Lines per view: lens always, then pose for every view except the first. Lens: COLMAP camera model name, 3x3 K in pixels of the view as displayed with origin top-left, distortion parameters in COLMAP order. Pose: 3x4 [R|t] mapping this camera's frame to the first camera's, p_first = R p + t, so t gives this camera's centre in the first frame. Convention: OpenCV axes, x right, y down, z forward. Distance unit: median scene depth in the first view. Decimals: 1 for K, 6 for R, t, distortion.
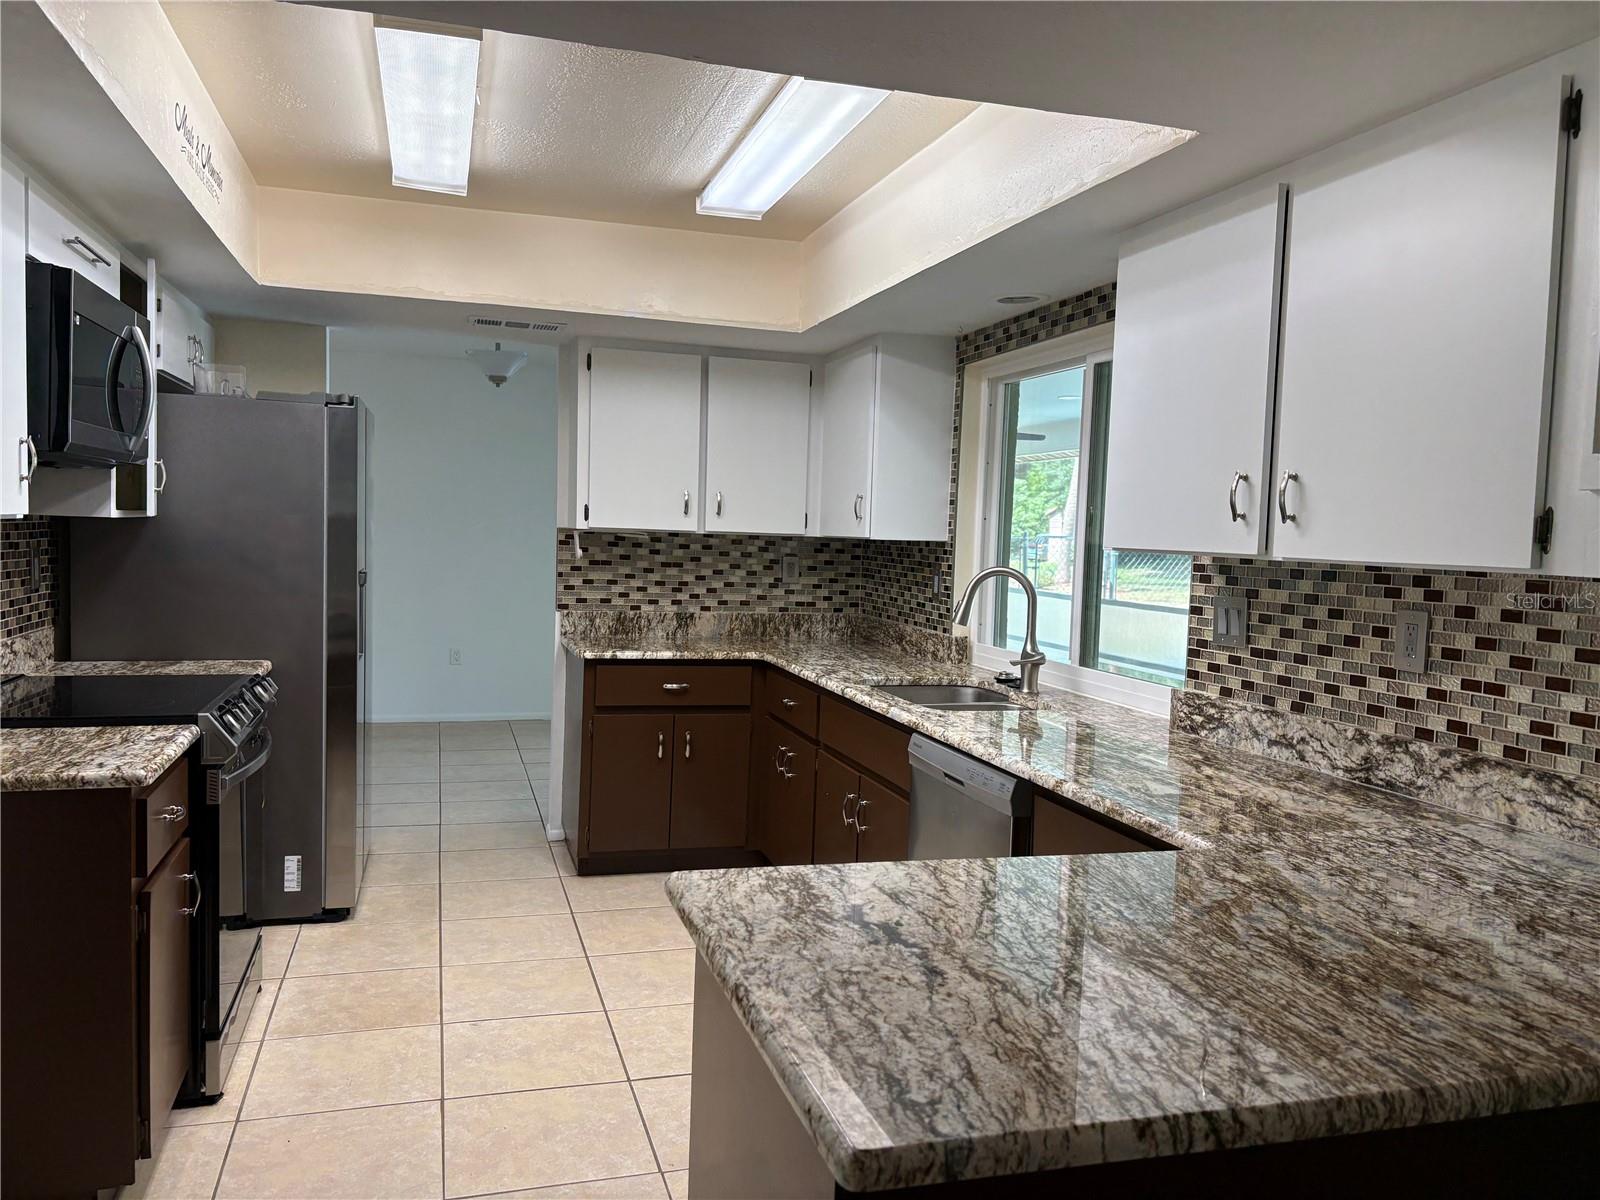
lens RADIAL K [[1212.4, 0, 805.9], [0, 1212.4, 608.8], [0, 0, 1]] dist [0.036293, -0.062293]
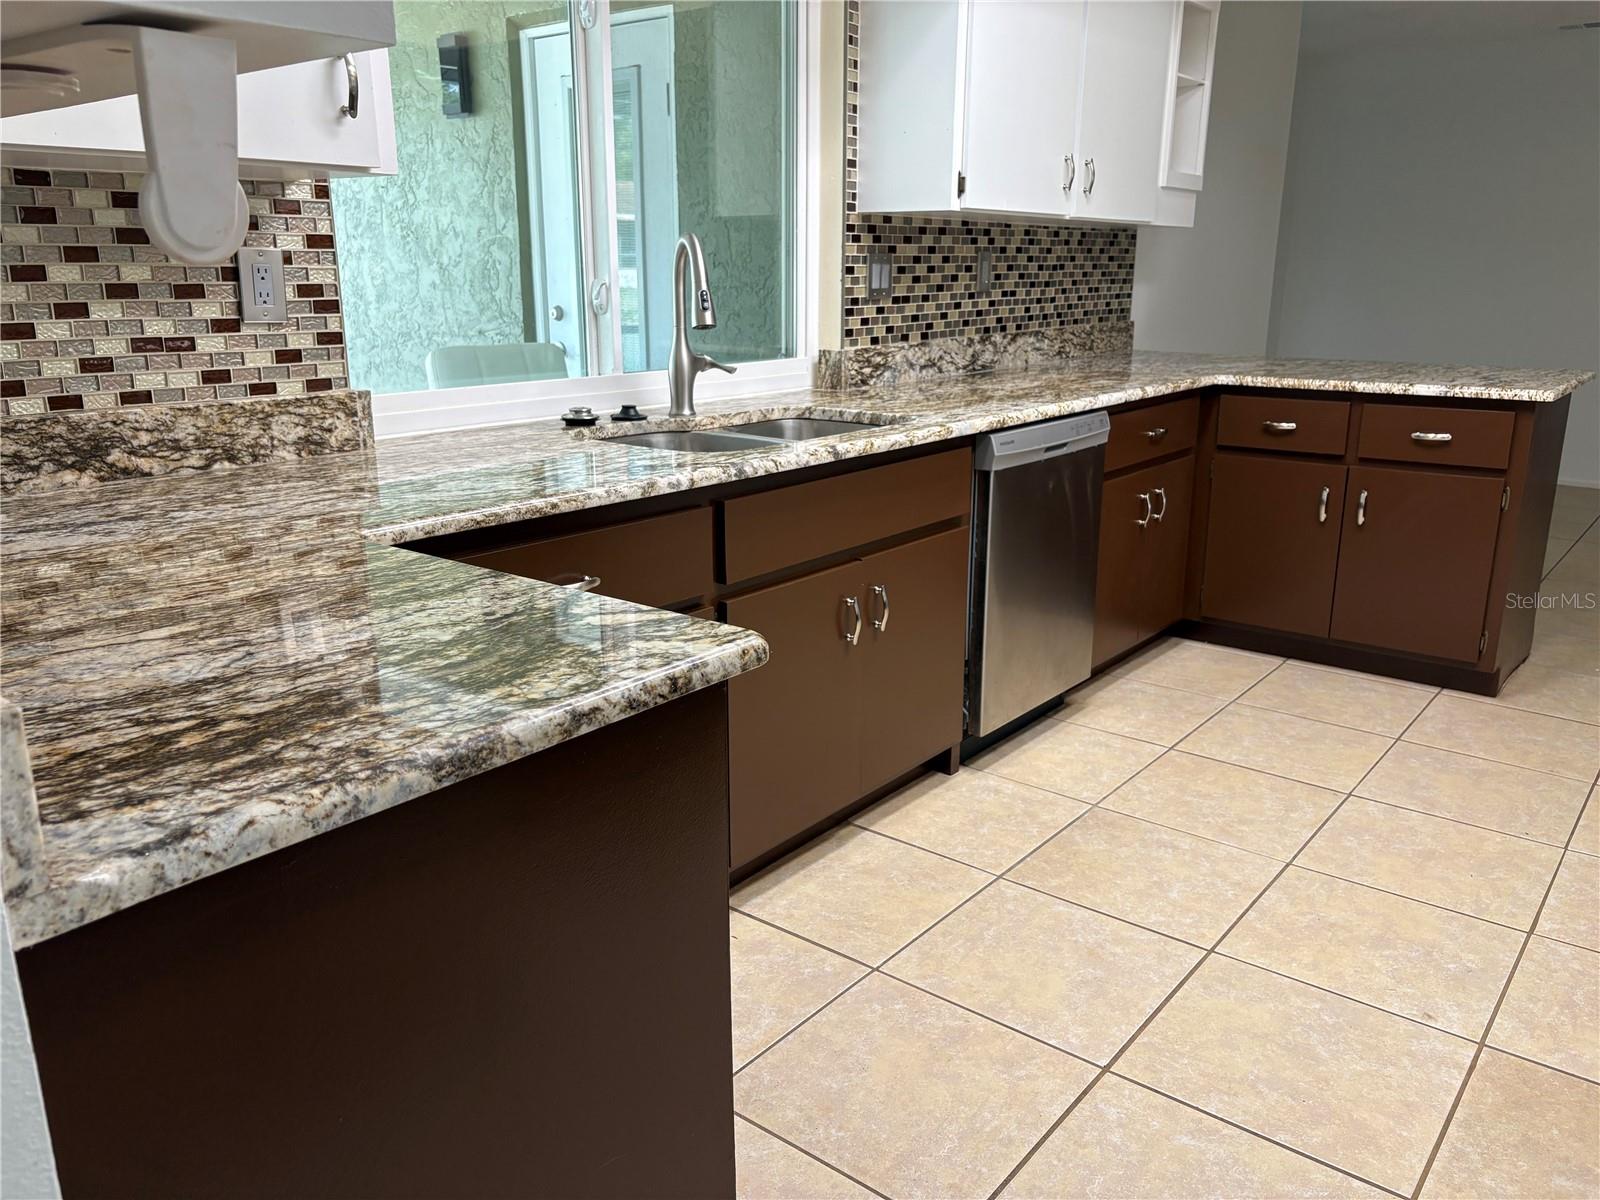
lens RADIAL K [[1223.3, 0, 806.8], [0, 1223.3, 603.5], [0, 0, 1]] dist [0.059575, -0.072477]
pose [[-0.572395, -0.256619, 0.778788, -0.629696], [0.029094, 0.942813, 0.332050, -0.090719], [-0.819462, 0.212722, -0.532195, 1.852673]]
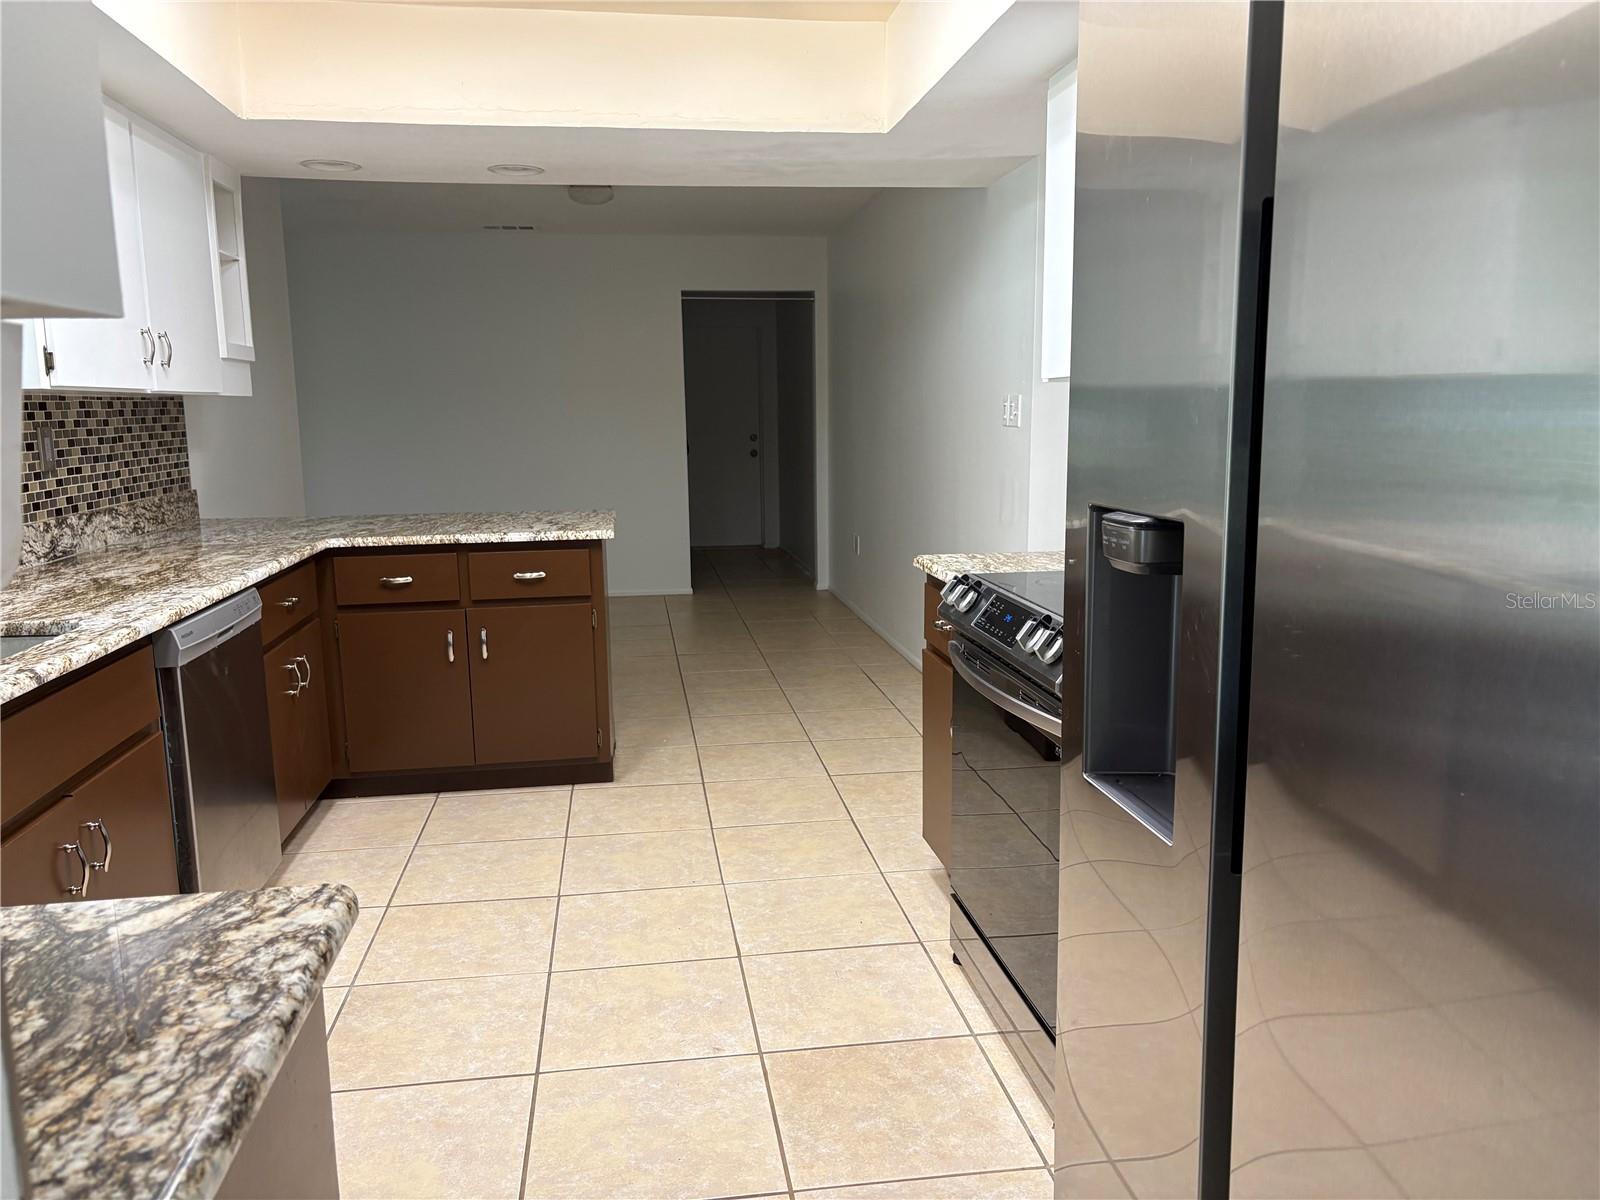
lens RADIAL K [[1212.4, 0, 805.9], [0, 1212.4, 608.8], [0, 0, 1]] dist [0.036293, -0.062293]
pose [[-0.989064, -0.047735, 0.139546, -0.499530], [-0.013603, 0.971665, 0.235969, -0.120249], [-0.146856, 0.231490, -0.961689, 1.971573]]
